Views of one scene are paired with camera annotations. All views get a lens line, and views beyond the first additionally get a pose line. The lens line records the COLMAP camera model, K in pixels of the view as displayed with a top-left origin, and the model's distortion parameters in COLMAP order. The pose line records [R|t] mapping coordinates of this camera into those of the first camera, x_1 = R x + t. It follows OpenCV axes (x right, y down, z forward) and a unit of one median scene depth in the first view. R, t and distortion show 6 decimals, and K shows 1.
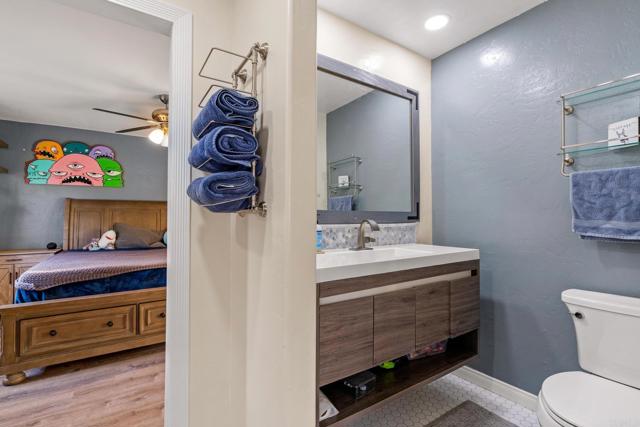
lens RADIAL K [[294.3, 0, 320.0], [0, 294.3, 213.5], [0, 0, 1]] dist [-0.001318, -0.000857]
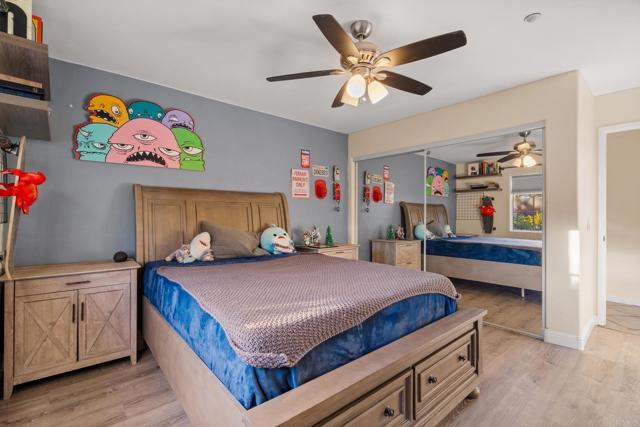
lens RADIAL K [[294.3, 0, 320.0], [0, 294.3, 213.5], [0, 0, 1]] dist [-0.001318, -0.000857]
pose [[0.990756, 0.008000, 0.135417, -0.537374], [-0.009586, 0.999893, 0.011064, 0.002946], [-0.135314, -0.012259, 0.990727, 0.282673]]
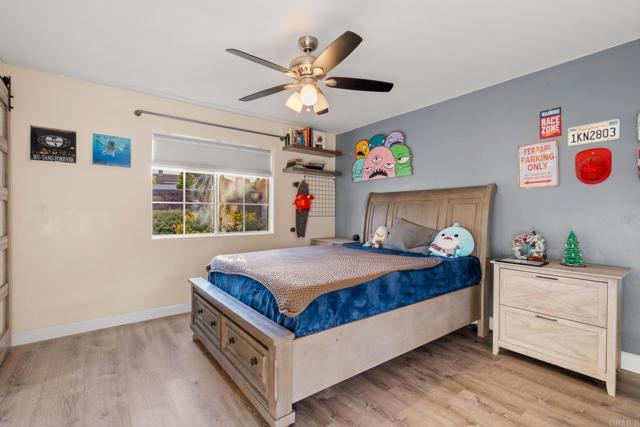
lens RADIAL K [[294.3, 0, 320.0], [0, 294.3, 213.5], [0, 0, 1]] dist [-0.001318, -0.000857]
pose [[0.083835, 0.002365, -0.996477, 0.145730], [0.006532, 0.999974, 0.002923, 0.016610], [0.996458, -0.006754, 0.083817, 0.744190]]
